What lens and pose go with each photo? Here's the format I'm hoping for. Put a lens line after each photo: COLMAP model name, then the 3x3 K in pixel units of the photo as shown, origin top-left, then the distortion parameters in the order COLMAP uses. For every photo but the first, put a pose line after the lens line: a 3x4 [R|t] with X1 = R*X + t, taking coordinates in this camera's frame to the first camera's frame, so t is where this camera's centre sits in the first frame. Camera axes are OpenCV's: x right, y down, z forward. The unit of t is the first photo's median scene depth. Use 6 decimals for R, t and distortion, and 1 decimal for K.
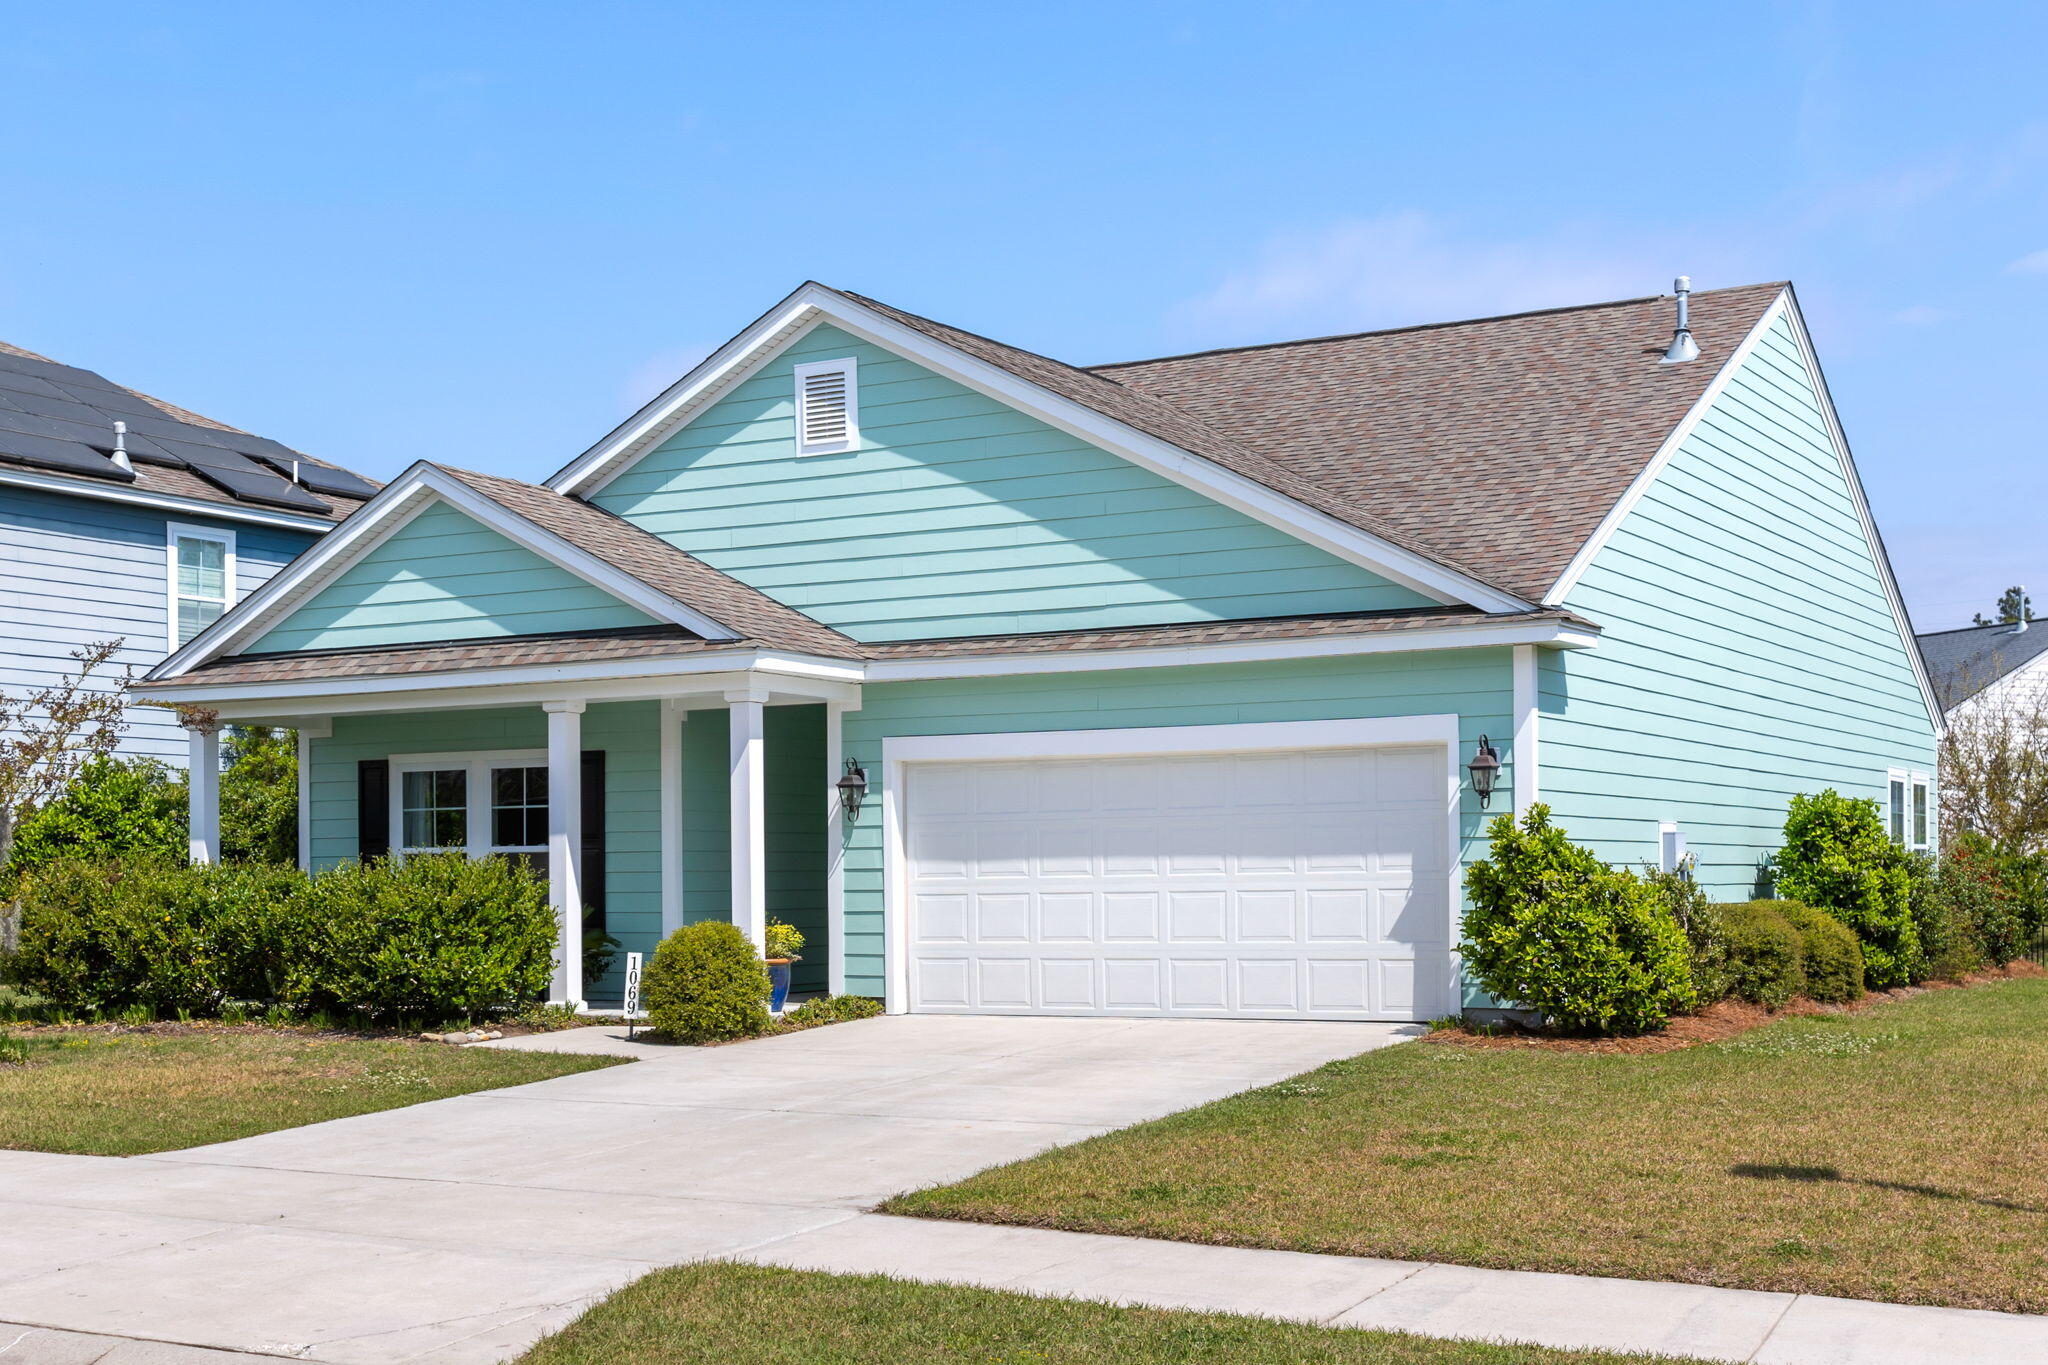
lens RADIAL K [[2702.1, 0, 1022.6], [0, 2702.1, 888.8], [0, 0, 1]] dist [-0.022096, -0.009775]
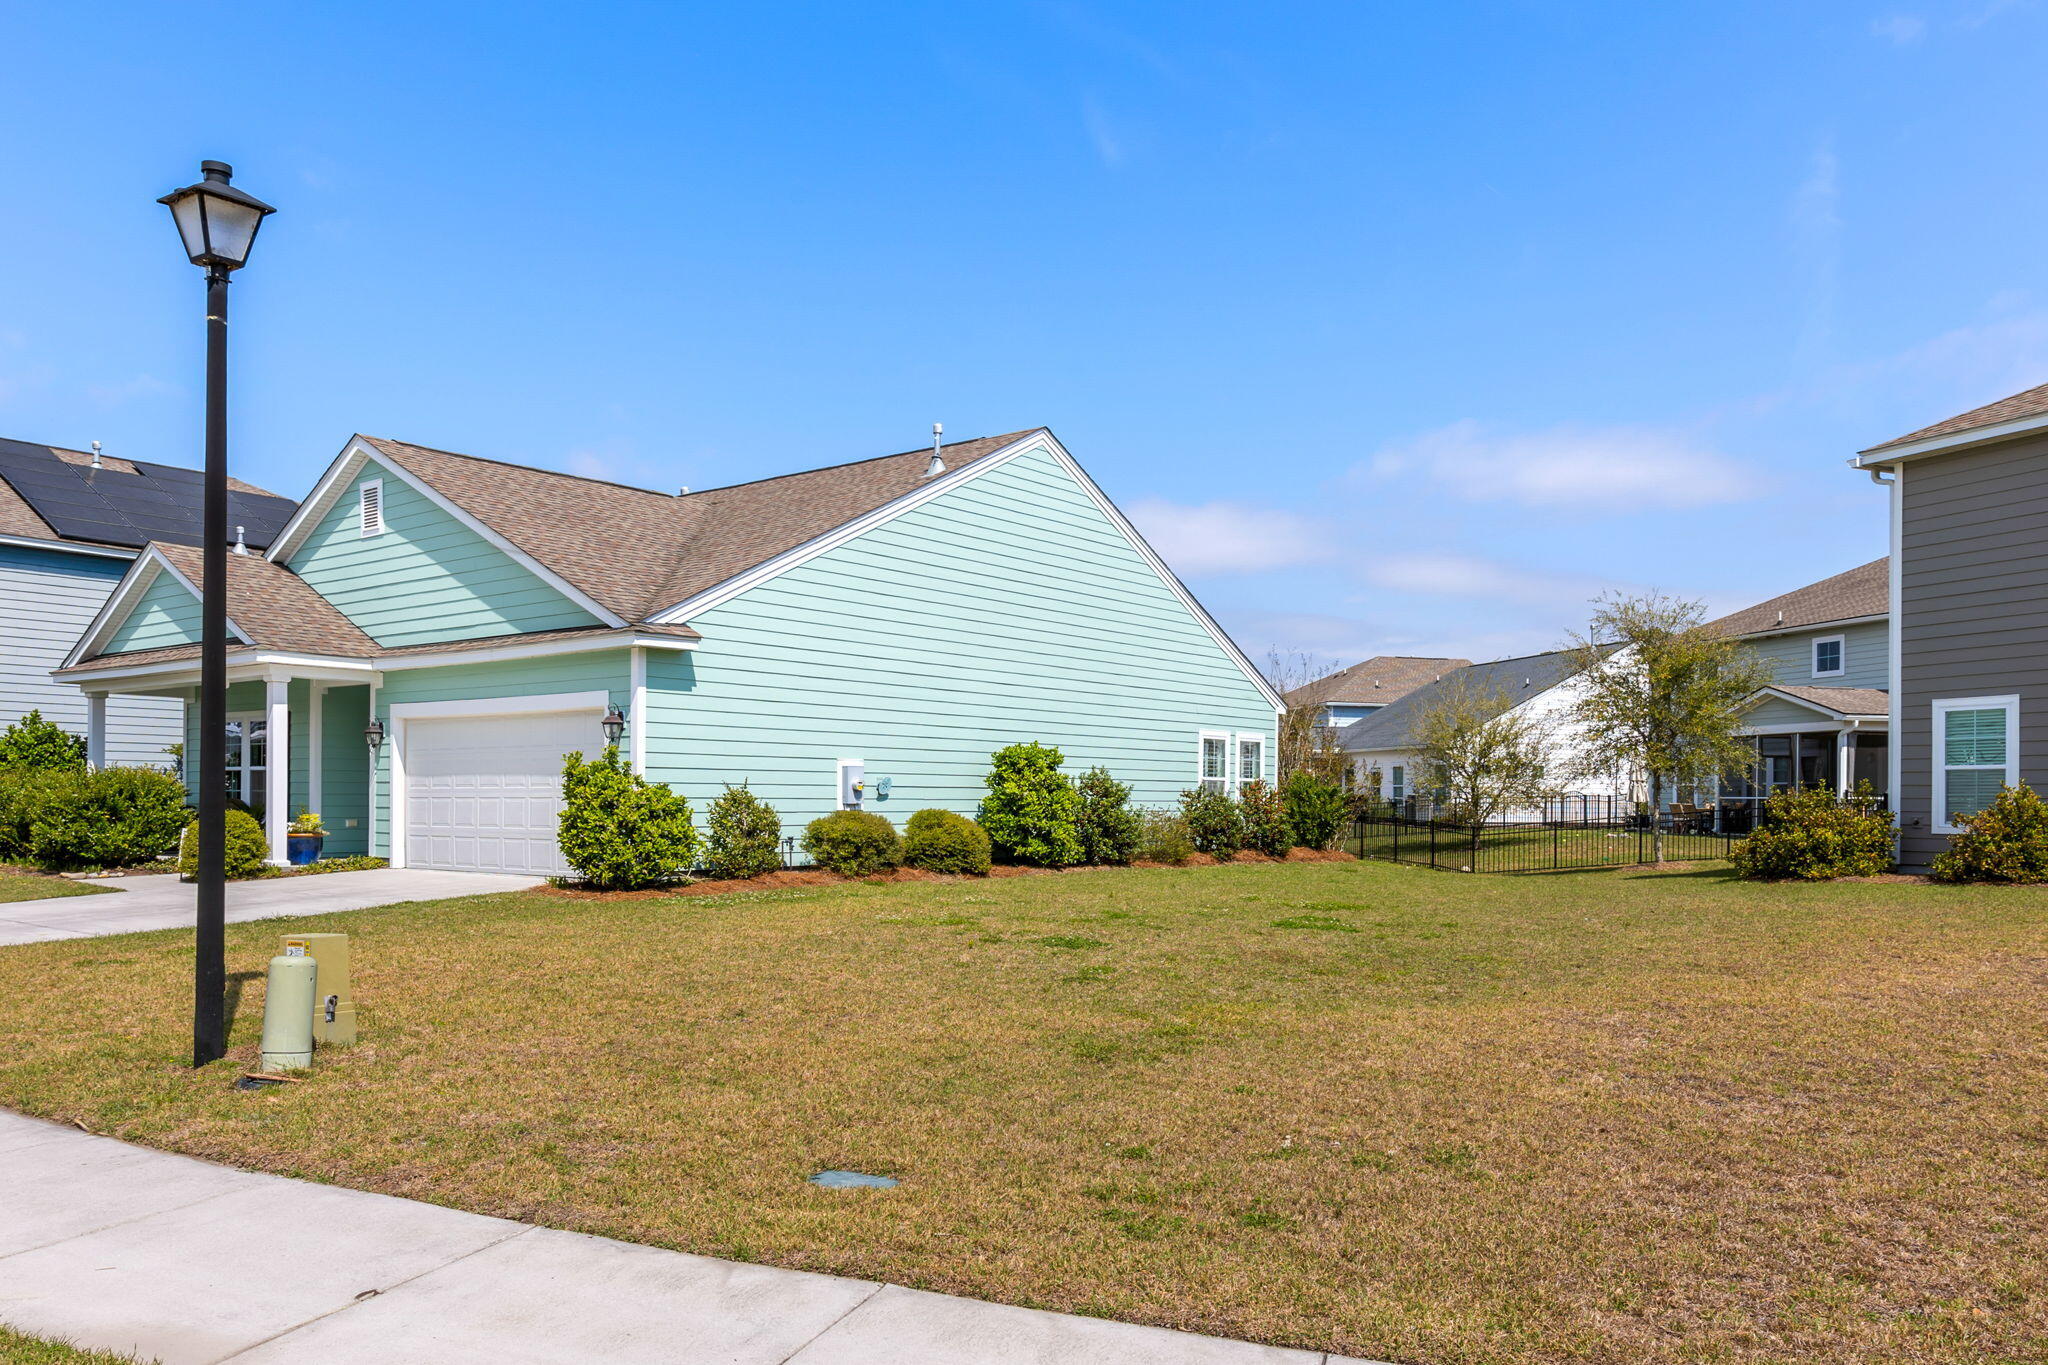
lens RADIAL K [[1532.0, 0, 1072.4], [0, 1532.0, 802.1], [0, 0, 1]] dist [0.002085, 0.001707]
pose [[0.990388, 0.015989, -0.137390, 0.502476], [-0.016197, 0.999869, -0.000391, -0.001249], [0.137366, 0.002613, 0.990517, 0.111489]]
